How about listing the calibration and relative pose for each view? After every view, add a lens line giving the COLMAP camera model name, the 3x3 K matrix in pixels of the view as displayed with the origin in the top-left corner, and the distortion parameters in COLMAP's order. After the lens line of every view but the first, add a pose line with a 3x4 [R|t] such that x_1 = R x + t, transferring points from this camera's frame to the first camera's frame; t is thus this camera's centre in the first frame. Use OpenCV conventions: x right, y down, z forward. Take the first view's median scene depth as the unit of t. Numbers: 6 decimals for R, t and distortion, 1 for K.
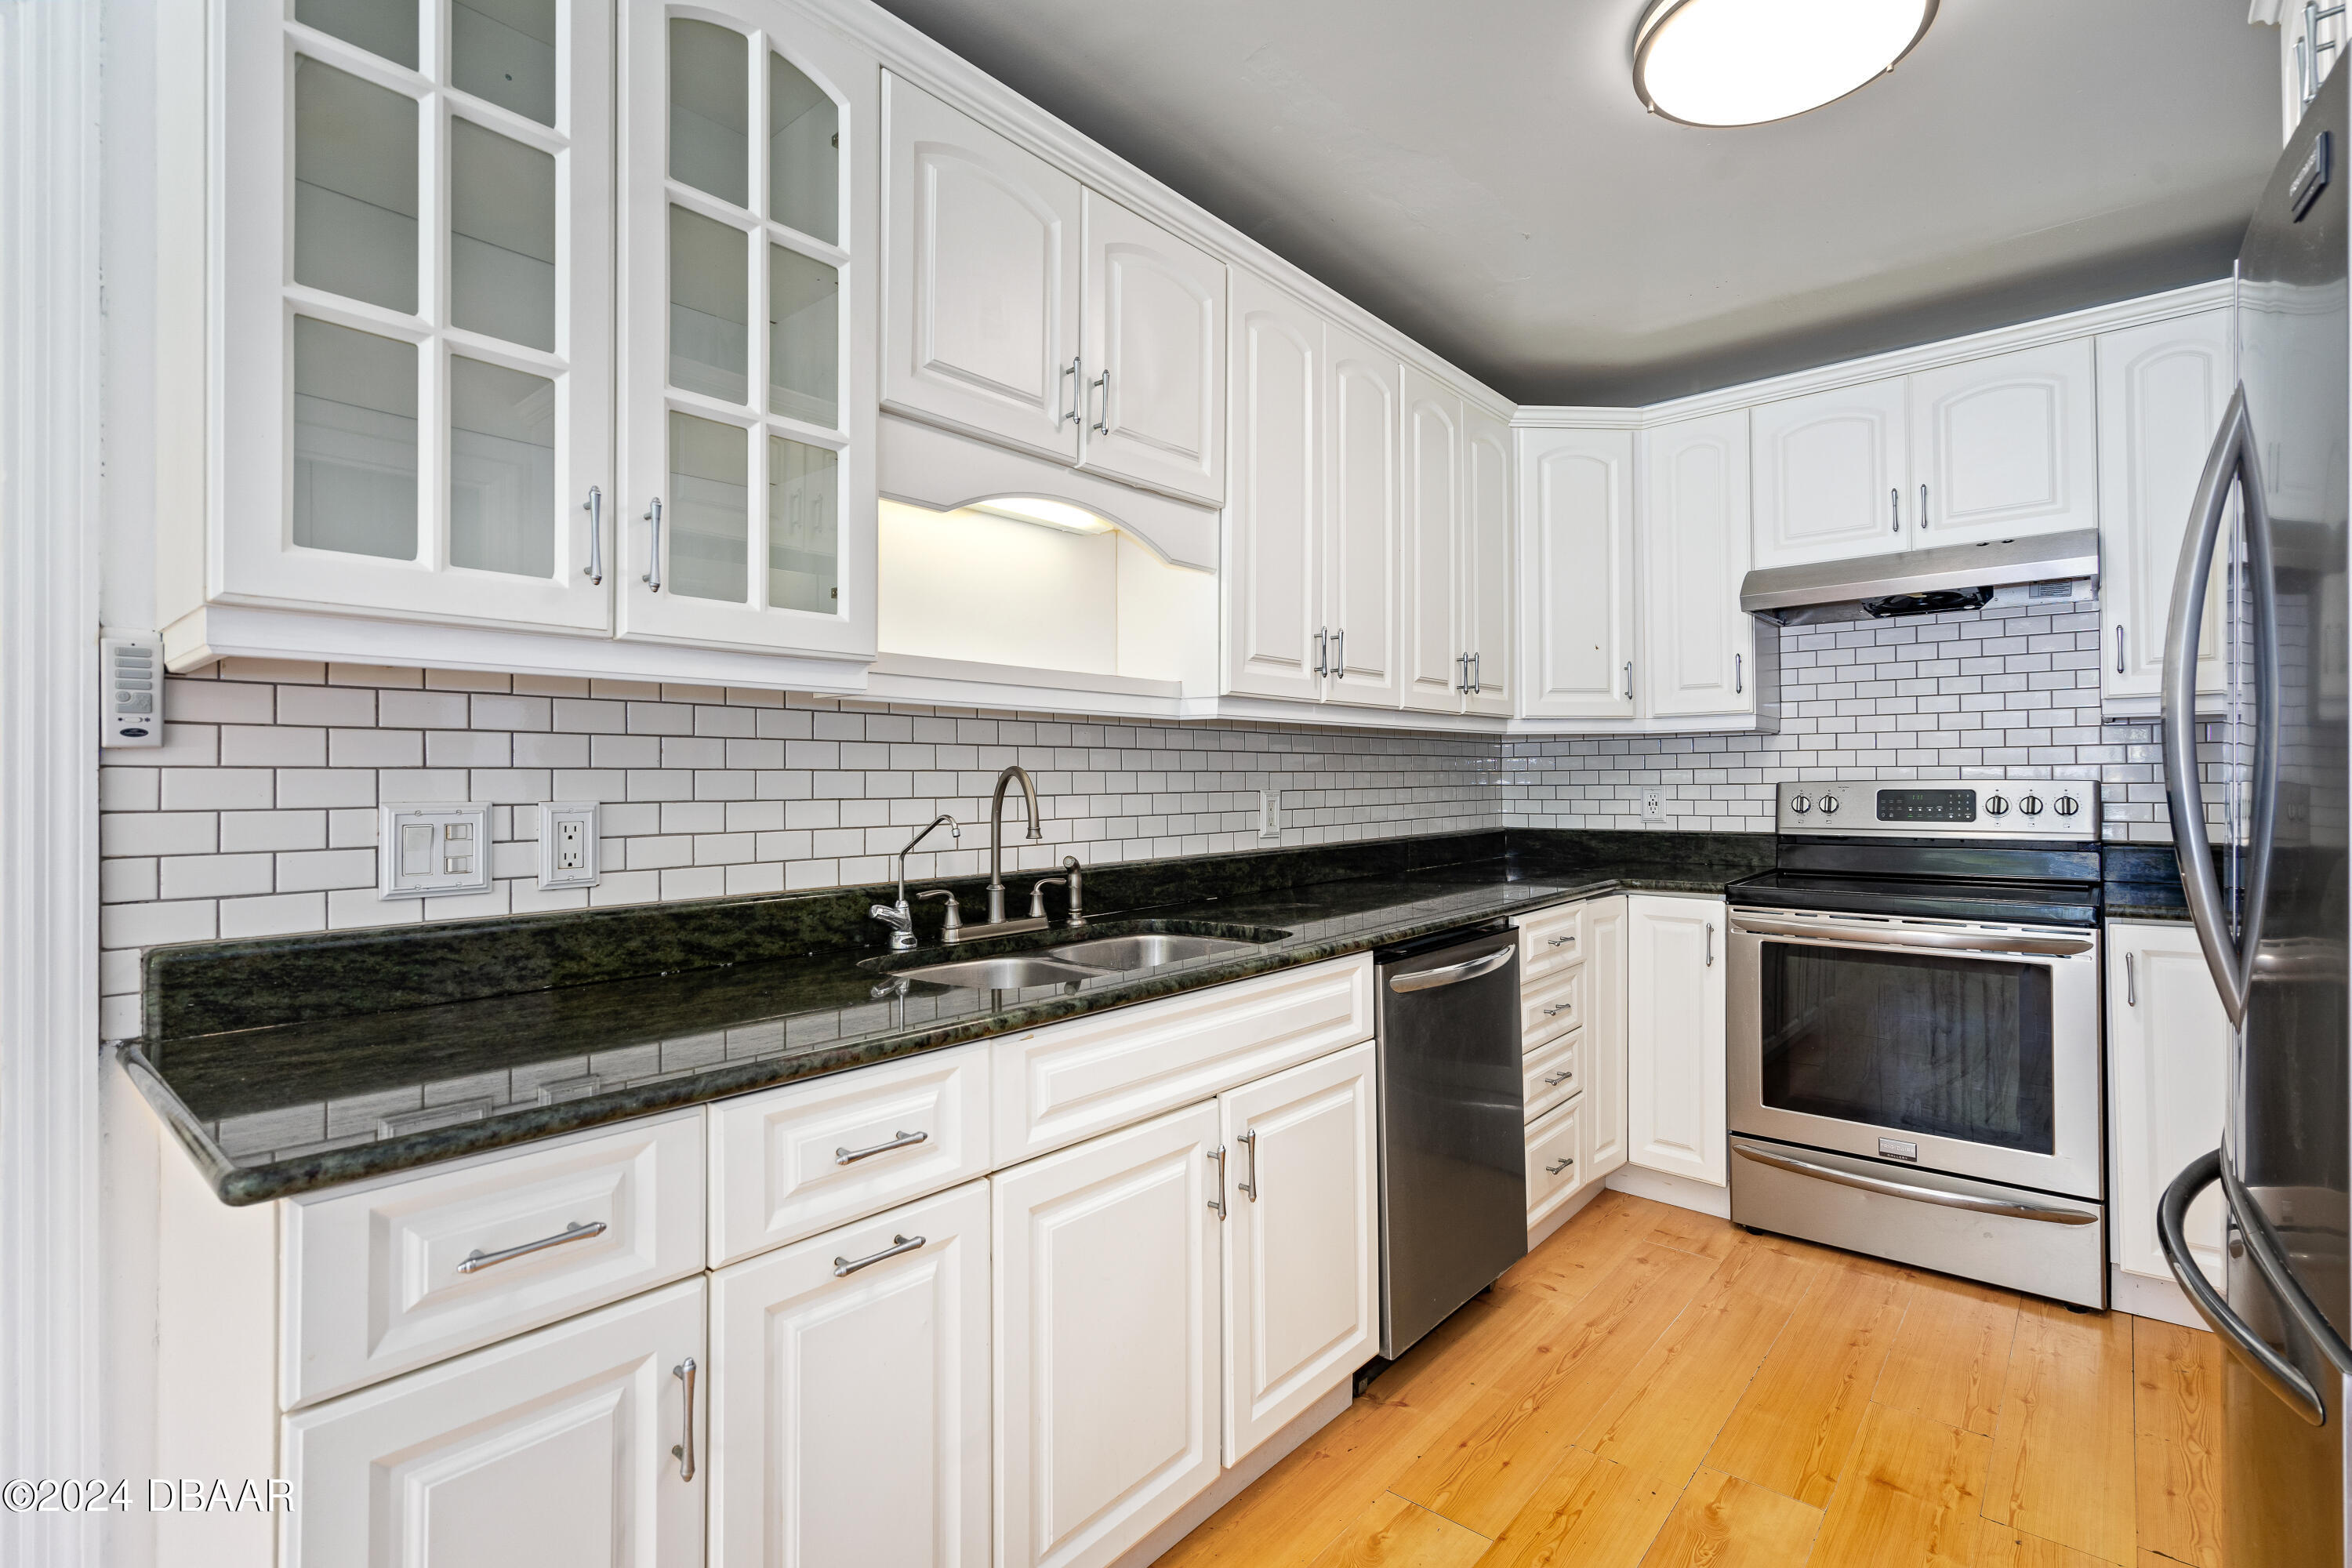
lens RADIAL K [[1076.6, 0, 1184.8], [0, 1076.6, 775.8], [0, 0, 1]] dist [-0.002302, -0.000282]
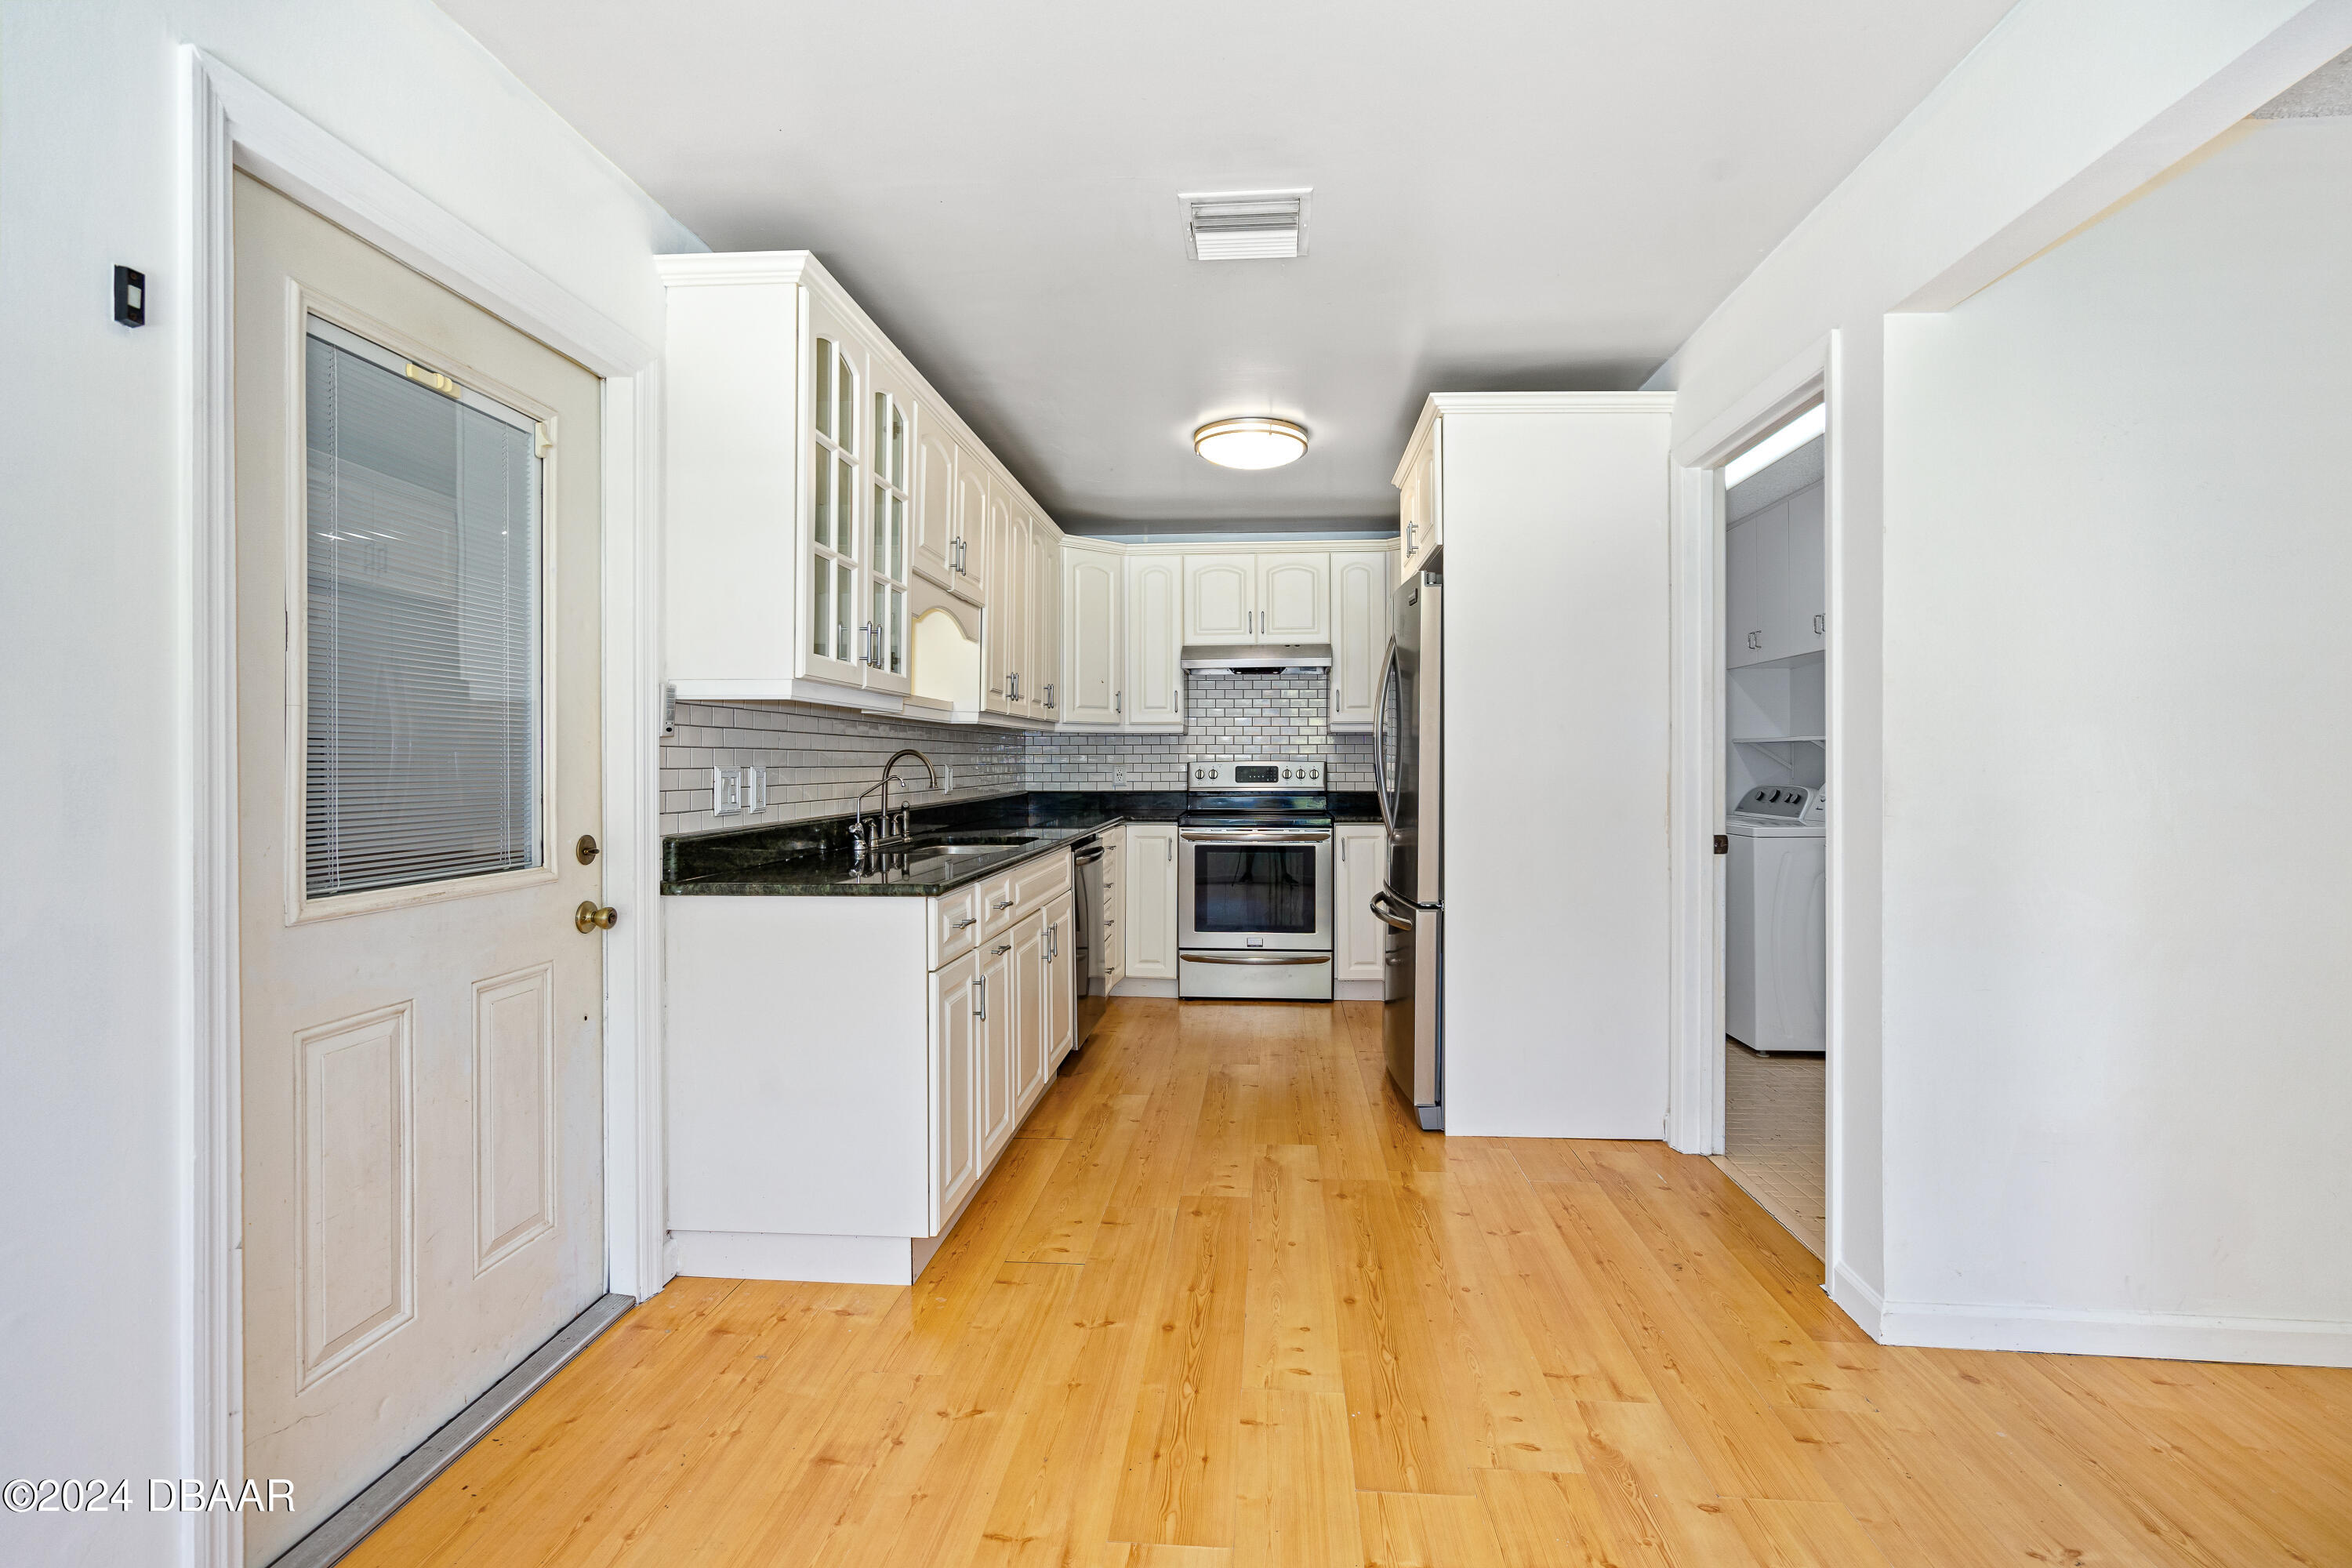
lens RADIAL K [[1076.6, 0, 1186.8], [0, 1076.6, 771.8], [0, 0, 1]] dist [-0.002302, -0.000282]
pose [[0.808353, 0.000235, 0.588697, -0.582205], [-0.007416, 0.999925, 0.009784, 0.005181], [-0.588651, -0.012274, 0.808294, -0.514830]]
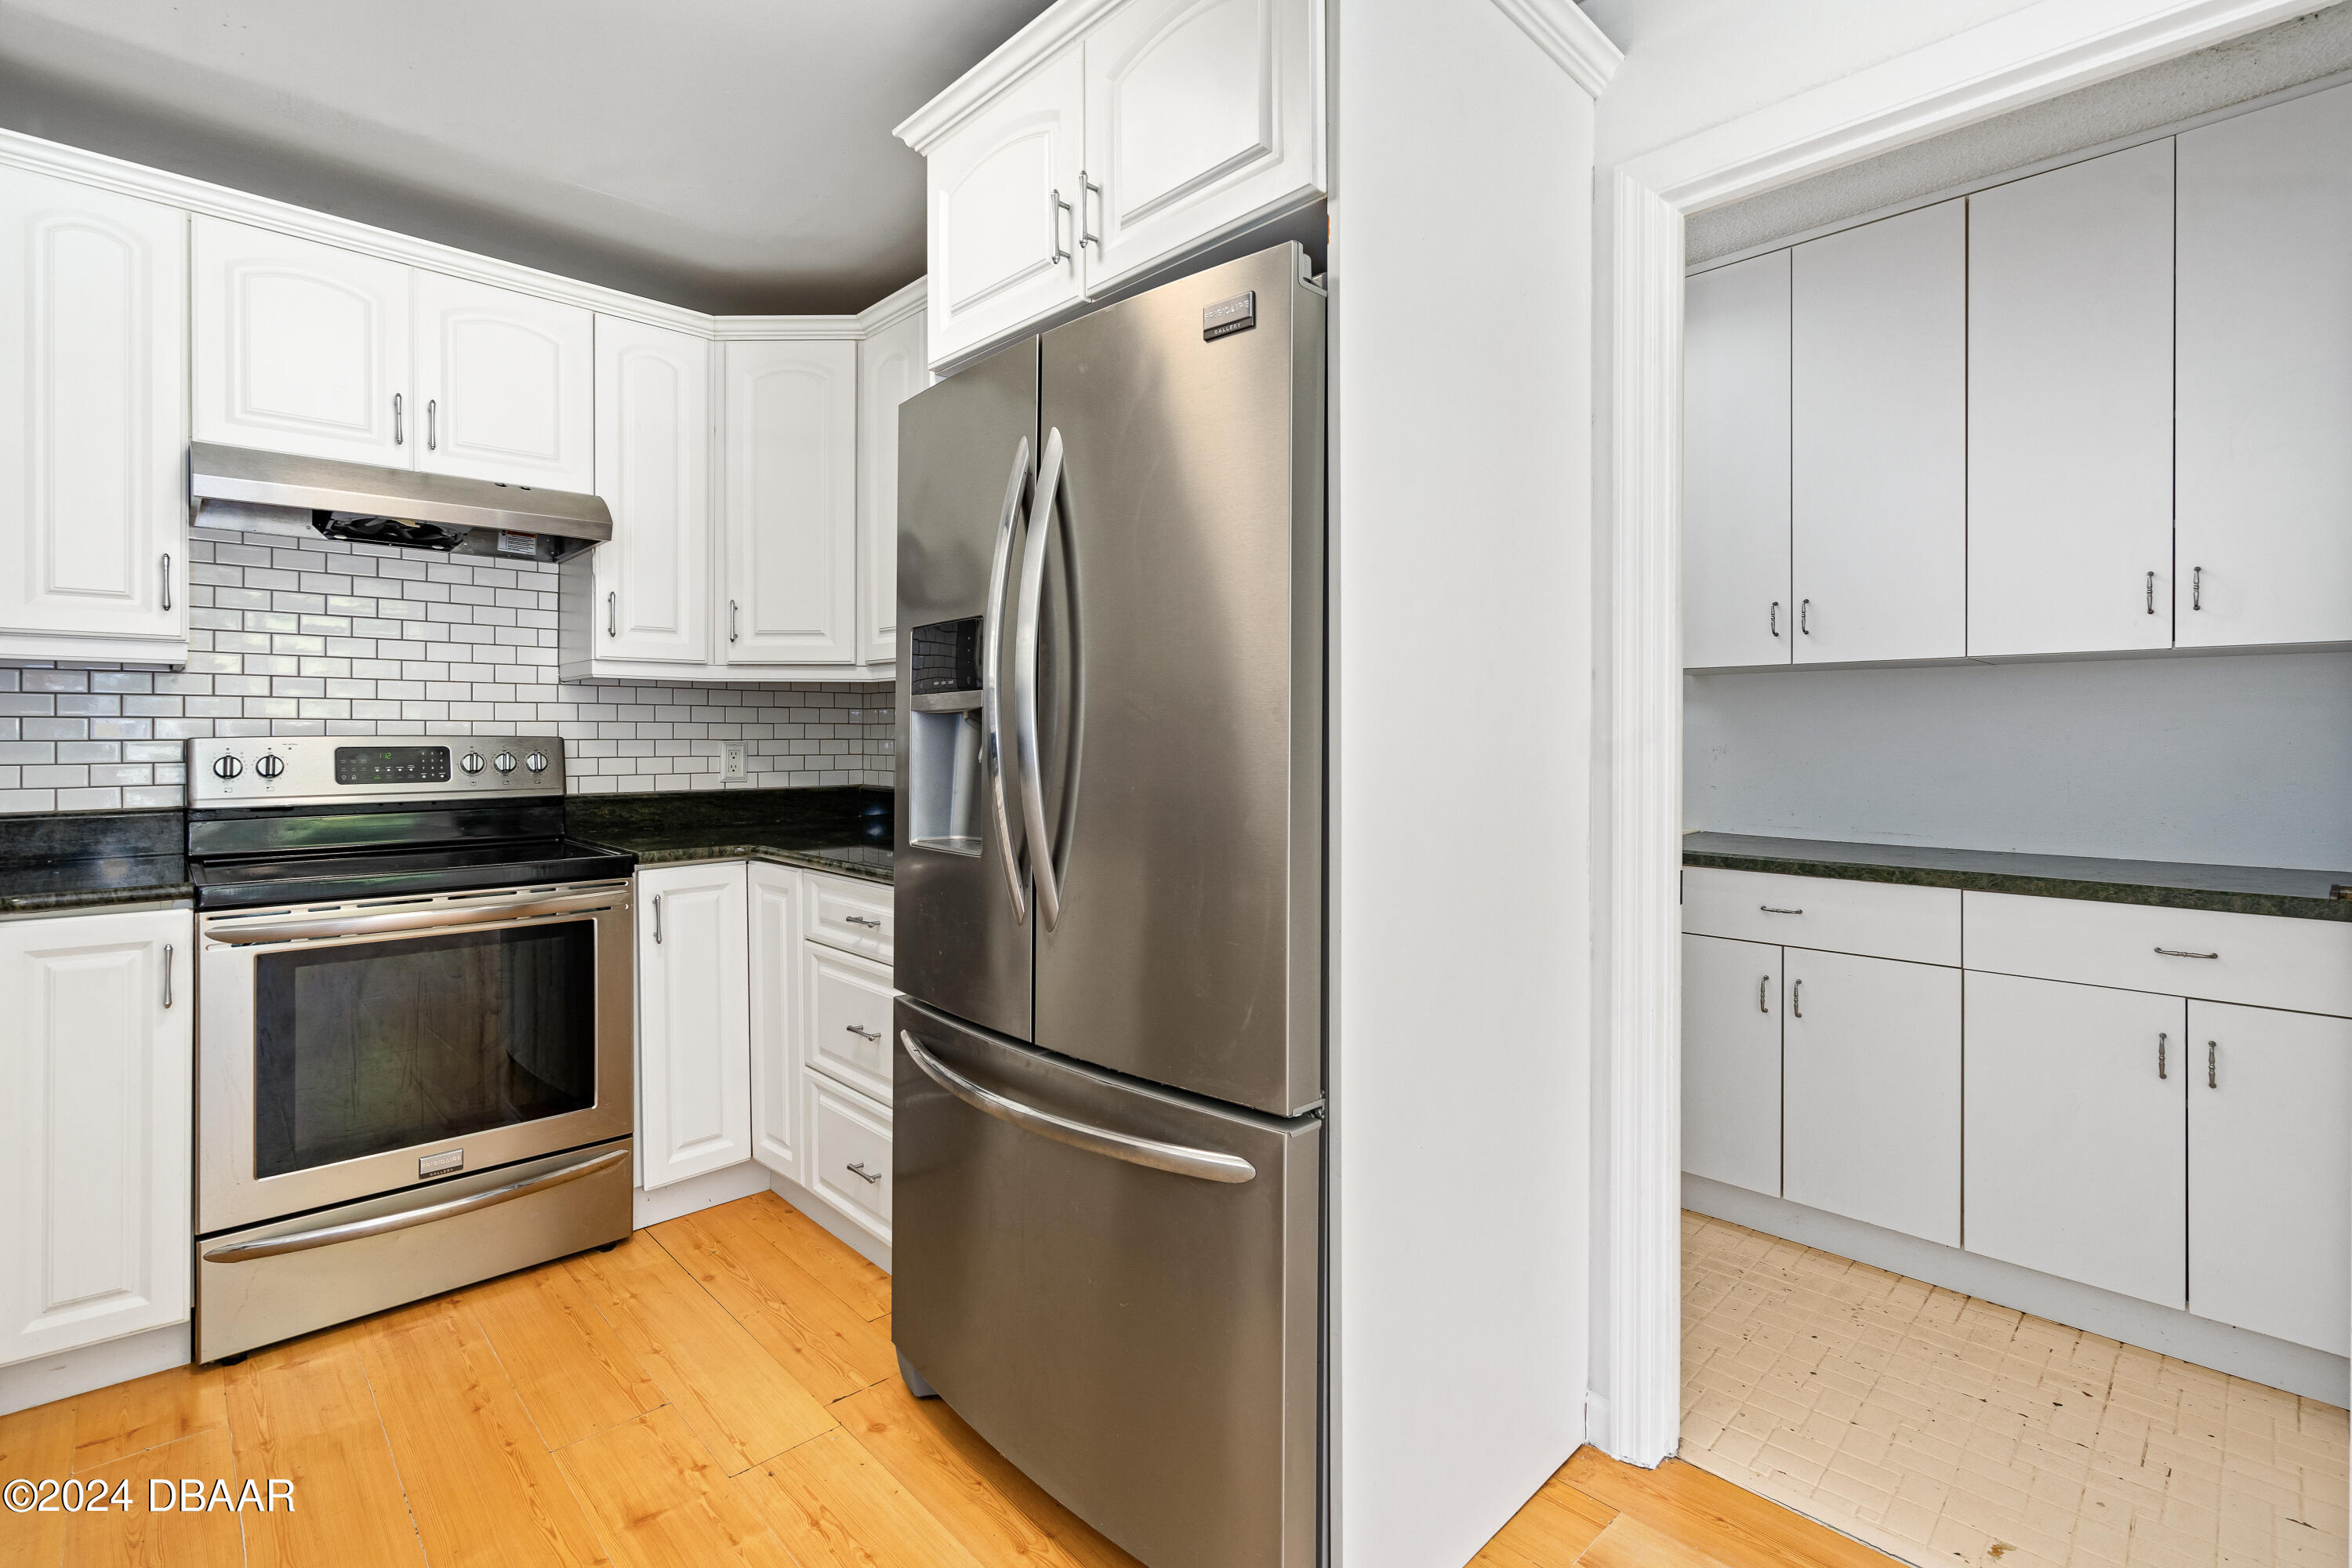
lens RADIAL K [[1076.6, 0, 1174.2], [0, 1076.6, 739.9], [0, 0, 1]] dist [-0.002302, -0.000282]
pose [[0.101212, 0.003081, 0.994860, -0.123275], [-0.005086, 0.999984, -0.002580, 0.006560], [-0.994852, -0.004798, 0.101226, 0.300048]]
